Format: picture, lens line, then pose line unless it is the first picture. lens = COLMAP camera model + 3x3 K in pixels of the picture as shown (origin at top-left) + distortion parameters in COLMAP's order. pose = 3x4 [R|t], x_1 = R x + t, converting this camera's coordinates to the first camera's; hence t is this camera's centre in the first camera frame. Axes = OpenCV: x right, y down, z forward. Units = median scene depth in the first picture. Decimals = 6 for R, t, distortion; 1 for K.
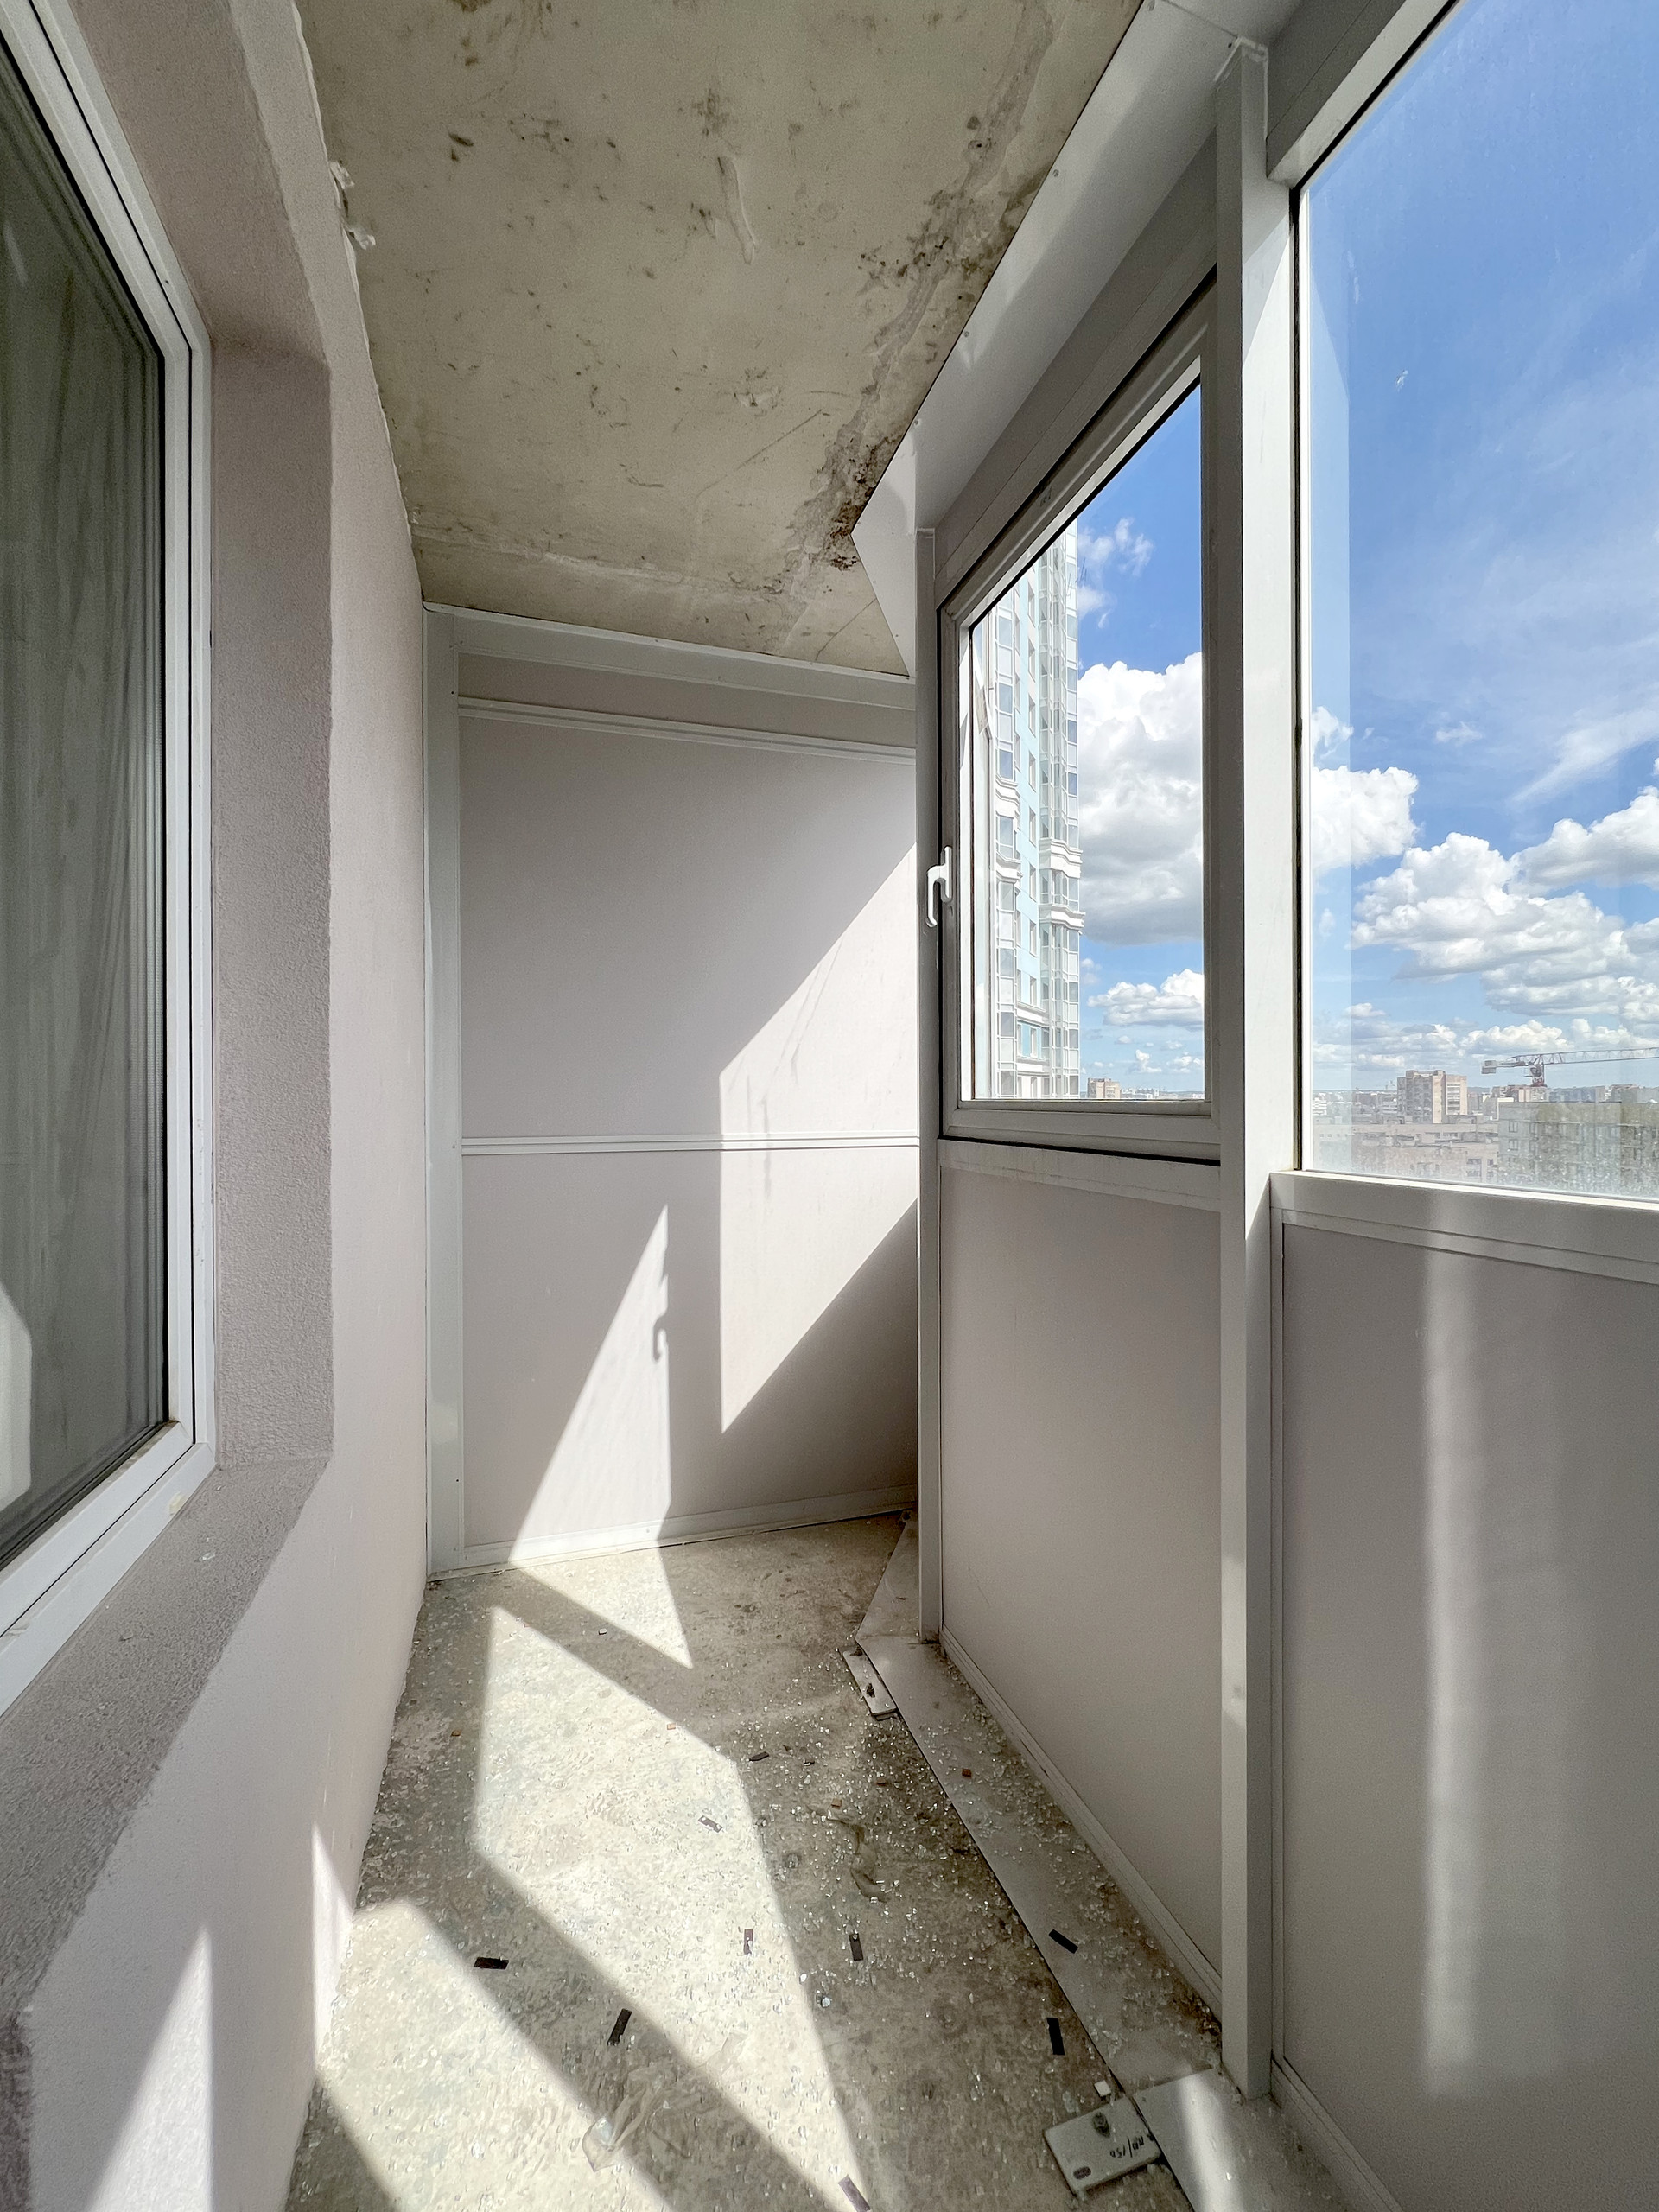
lens RADIAL K [[889.1, 0, 823.5], [0, 889.1, 1107.3], [0, 0, 1]] dist [0.000082, 0.000001]
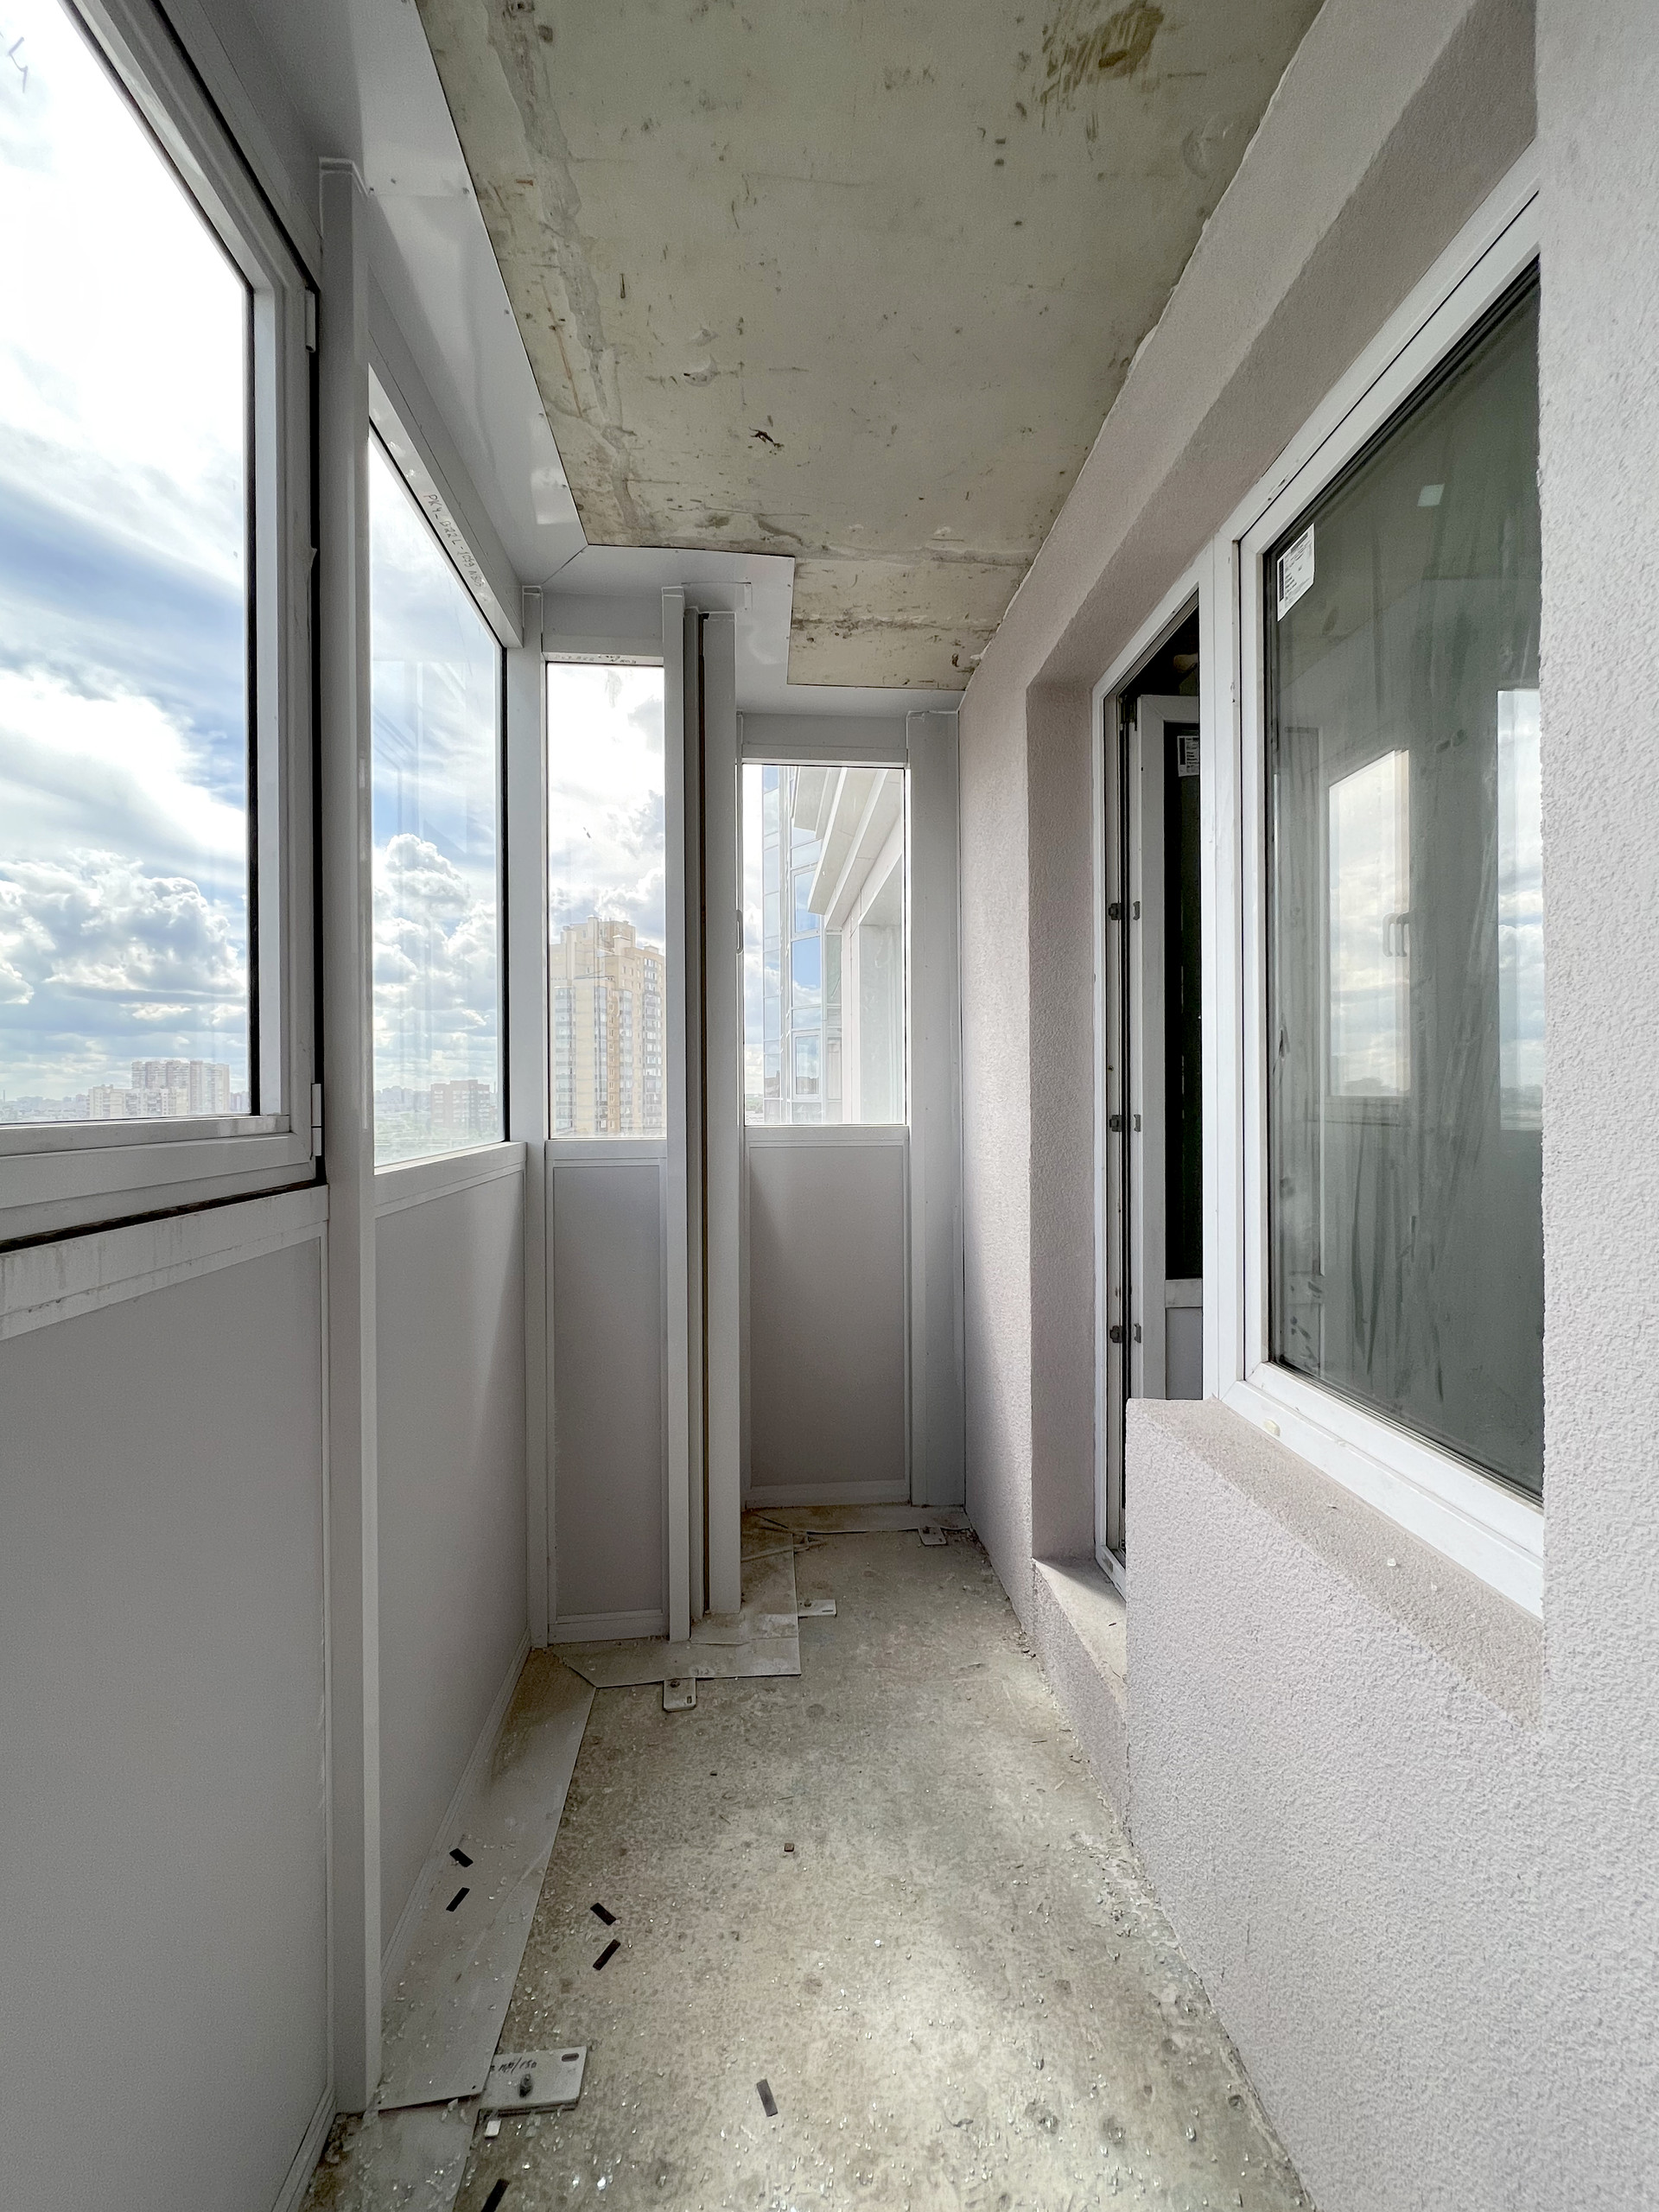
lens RADIAL K [[889.1, 0, 832.3], [0, 889.1, 1099.2], [0, 0, 1]] dist [0.000082, 0.000001]
pose [[-0.972651, 0.026688, 0.230732, -0.315289], [0.028373, 0.999589, 0.003990, -0.016544], [-0.230531, 0.010428, -0.973009, 1.938770]]
